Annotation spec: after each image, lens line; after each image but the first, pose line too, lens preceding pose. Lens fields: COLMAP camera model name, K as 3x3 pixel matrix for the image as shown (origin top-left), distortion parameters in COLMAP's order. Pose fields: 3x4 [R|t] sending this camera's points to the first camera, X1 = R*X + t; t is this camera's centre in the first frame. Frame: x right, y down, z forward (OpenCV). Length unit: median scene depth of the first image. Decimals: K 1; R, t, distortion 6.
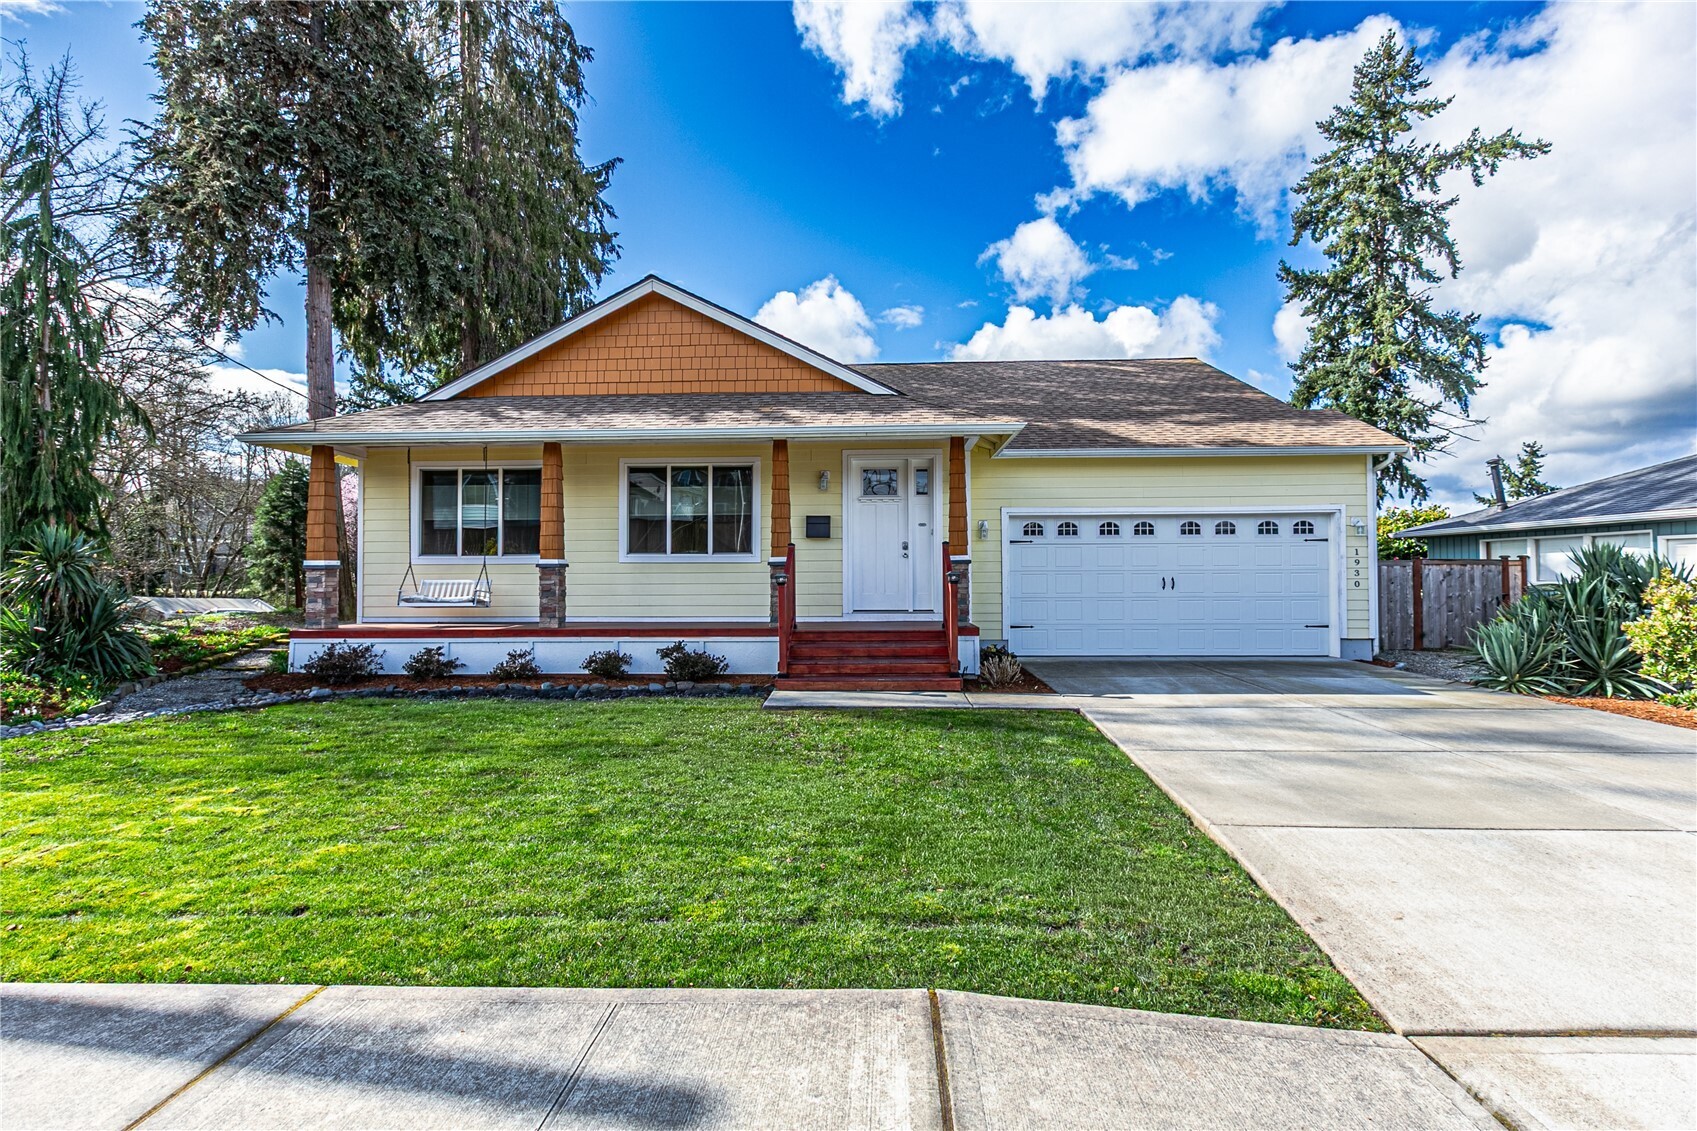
lens RADIAL K [[765.1, 0, 850.7], [0, 765.1, 561.9], [0, 0, 1]] dist [-0.004194, 0.000057]
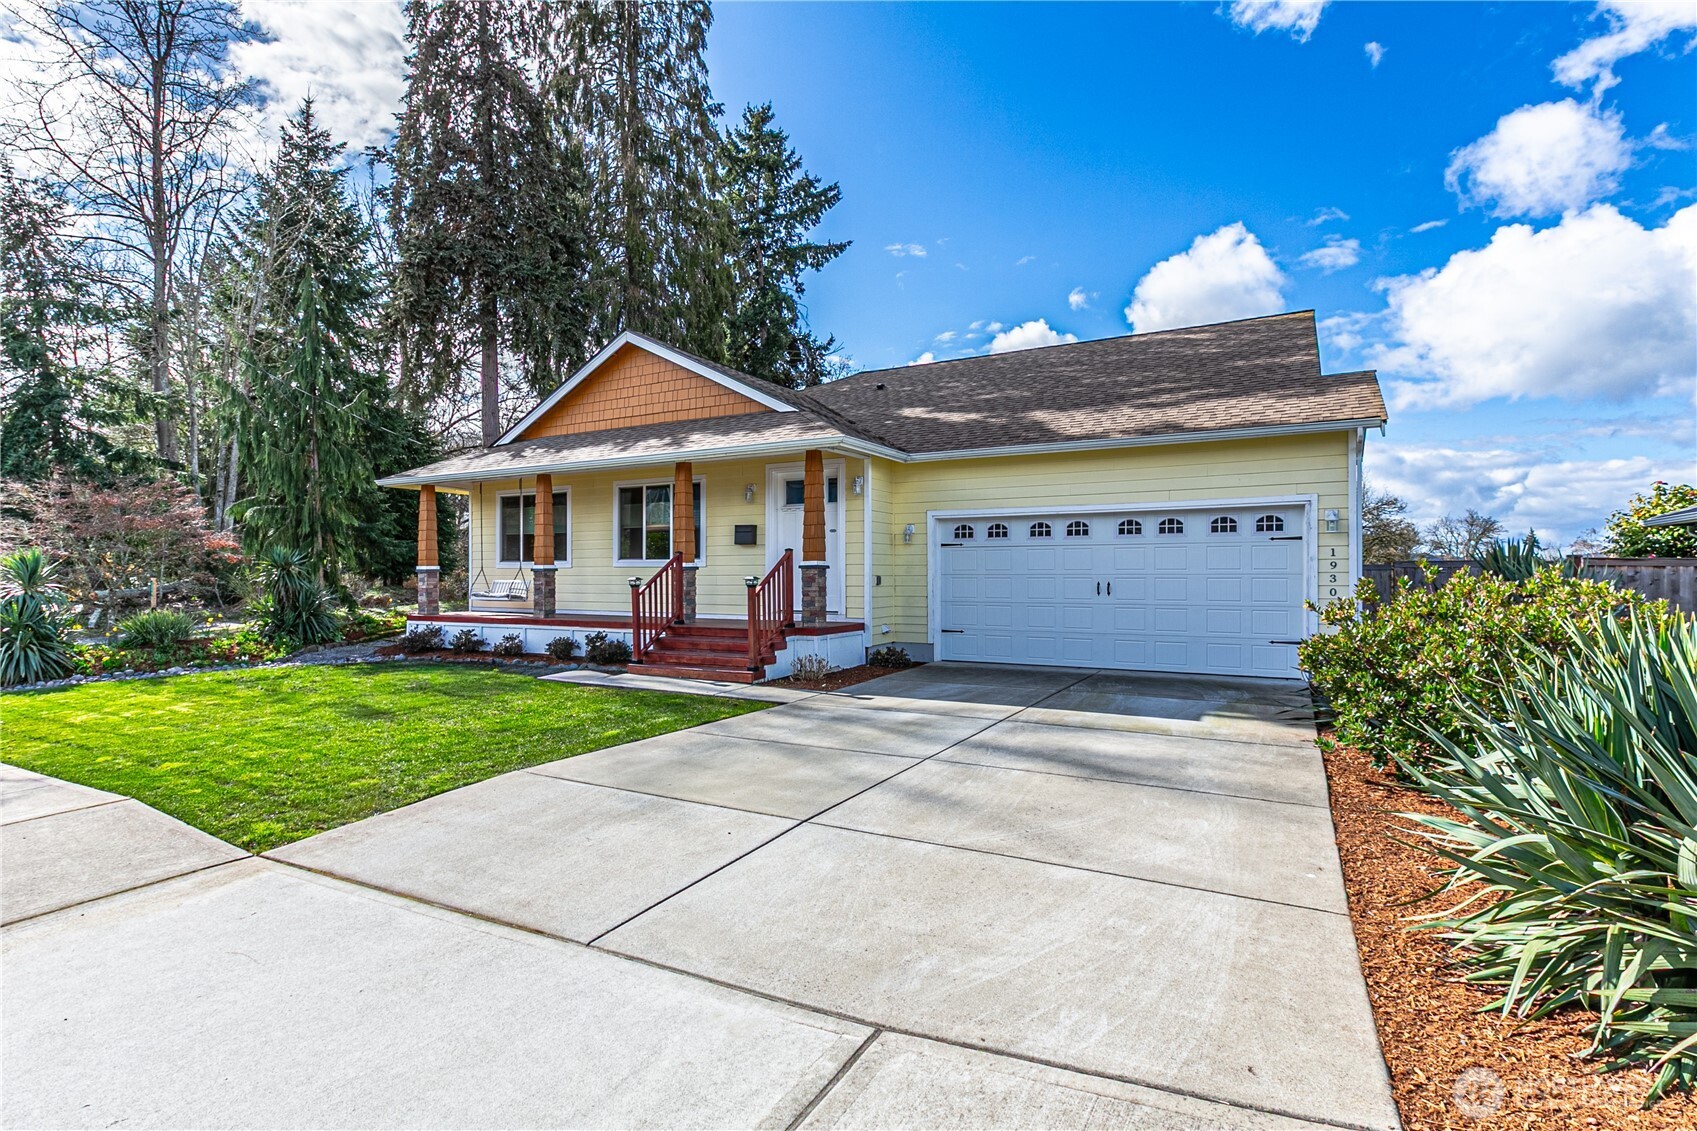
lens RADIAL K [[817.4, 0, 845.4], [0, 817.4, 572.9], [0, 0, 1]] dist [-0.015048, -0.000398]
pose [[0.896193, 0.001982, -0.443659, 0.584746], [0.004121, 0.999910, 0.012791, -0.004381], [0.443645, -0.013291, 0.896104, -0.002755]]
